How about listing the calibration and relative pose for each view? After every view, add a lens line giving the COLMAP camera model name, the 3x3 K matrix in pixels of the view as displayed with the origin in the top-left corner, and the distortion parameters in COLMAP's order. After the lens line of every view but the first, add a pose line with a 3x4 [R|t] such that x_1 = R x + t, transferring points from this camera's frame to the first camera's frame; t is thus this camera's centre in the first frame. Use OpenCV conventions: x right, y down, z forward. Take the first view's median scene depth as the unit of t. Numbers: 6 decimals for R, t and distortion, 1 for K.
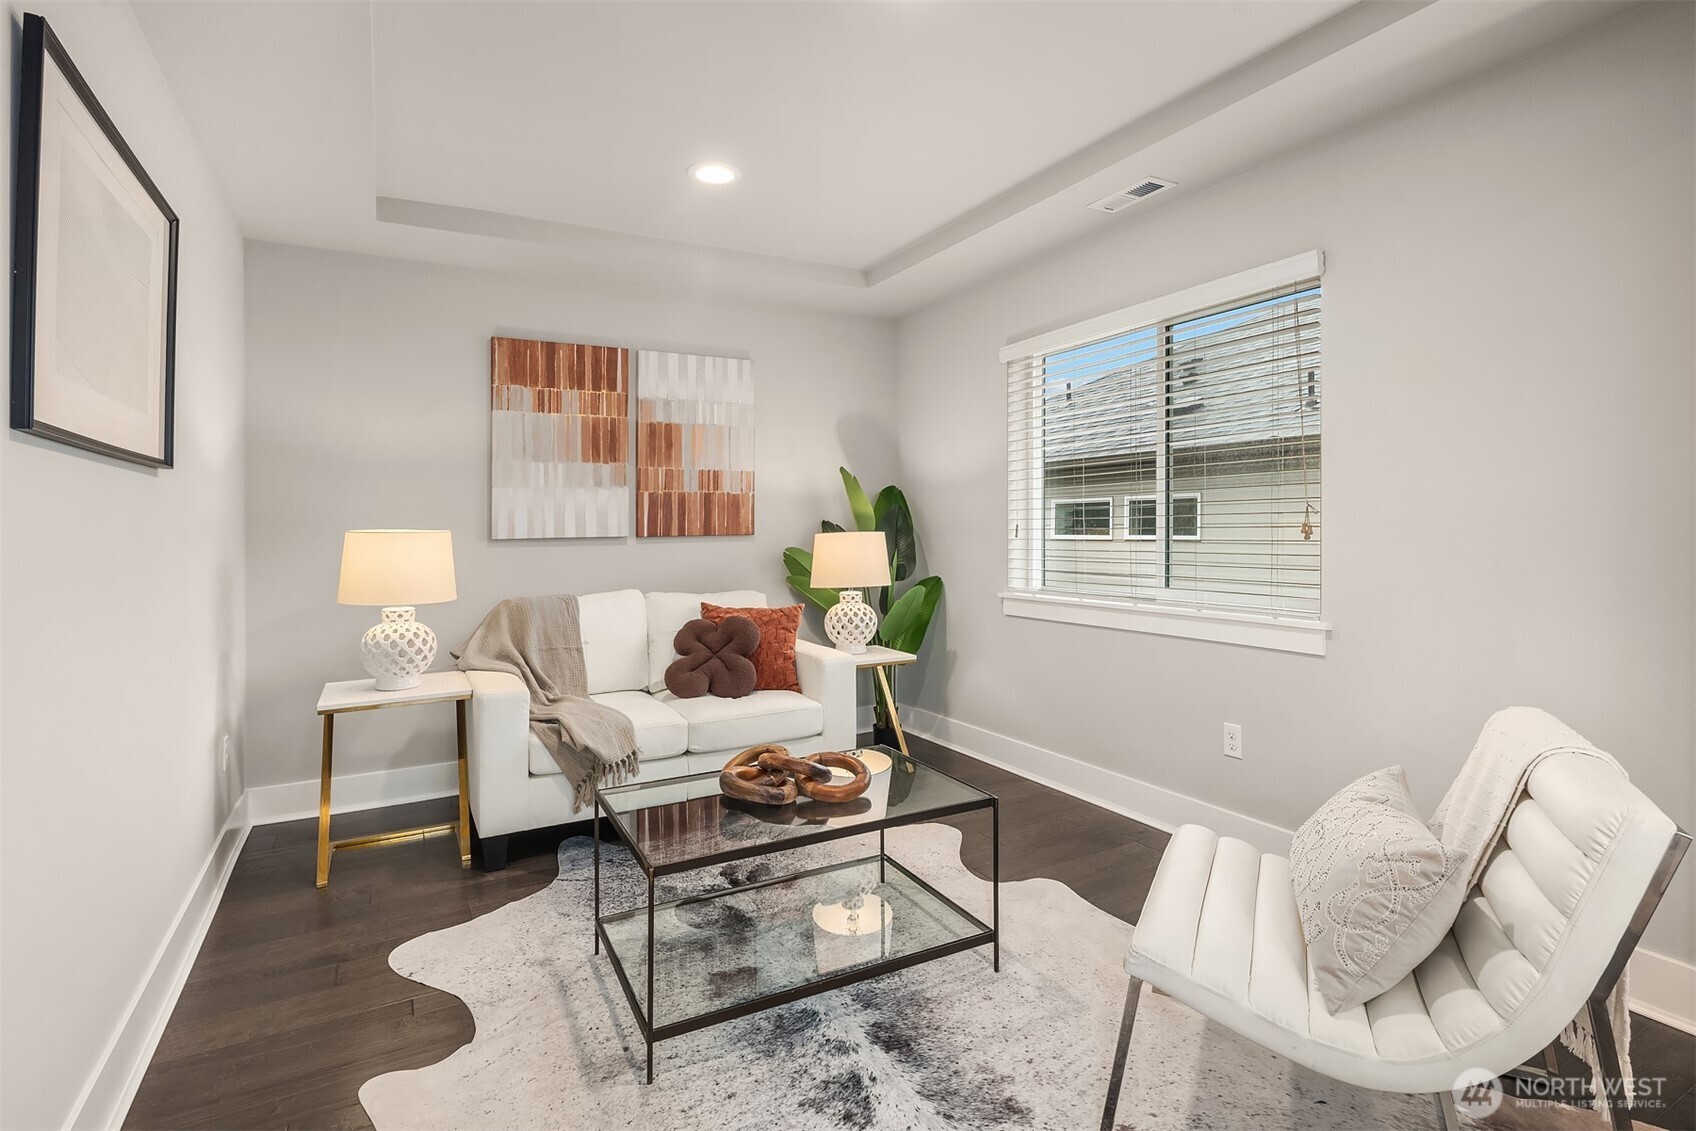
lens RADIAL K [[835.6, 0, 830.6], [0, 835.6, 538.8], [0, 0, 1]] dist [0.000900, -0.000940]
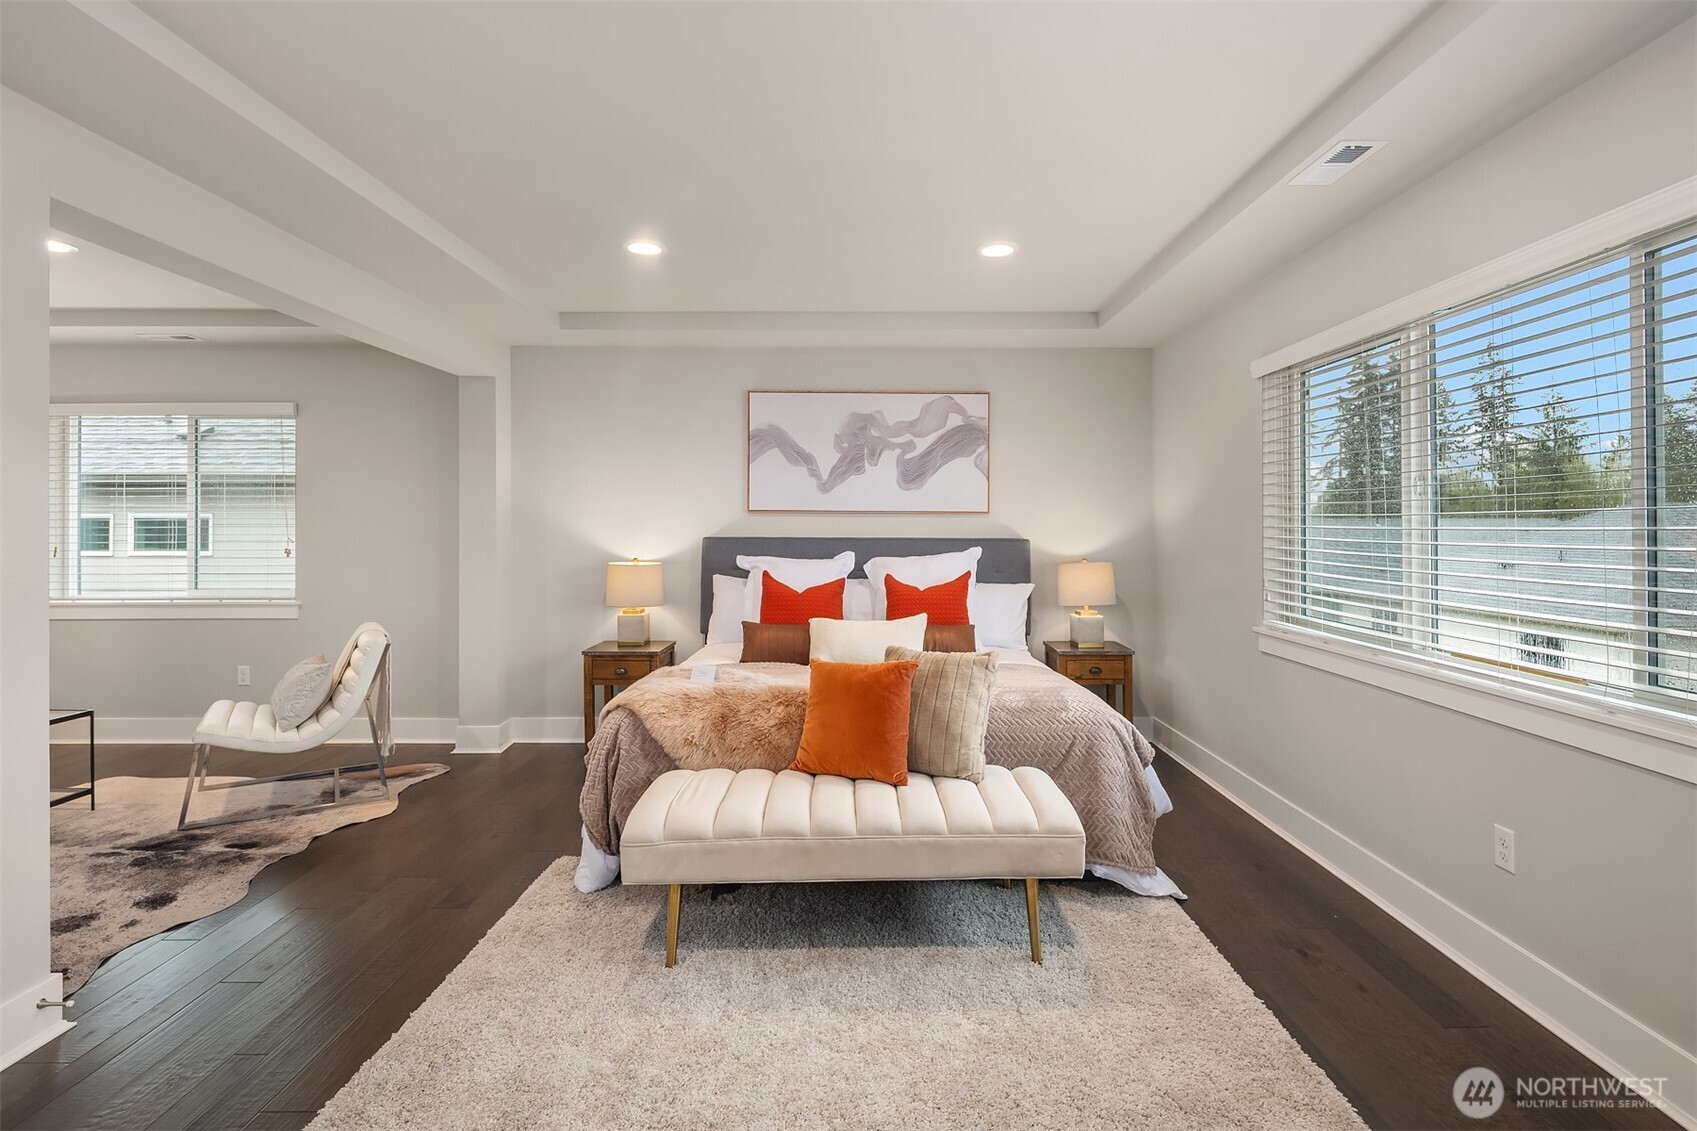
lens RADIAL K [[836.1, 0, 831.1], [0, 836.1, 538.8], [0, 0, 1]] dist [0.000900, -0.000940]
pose [[0.488246, 0.004986, 0.872692, -0.456621], [0.007184, 0.999927, -0.009732, -0.012107], [-0.872677, 0.011021, 0.488174, -0.948946]]
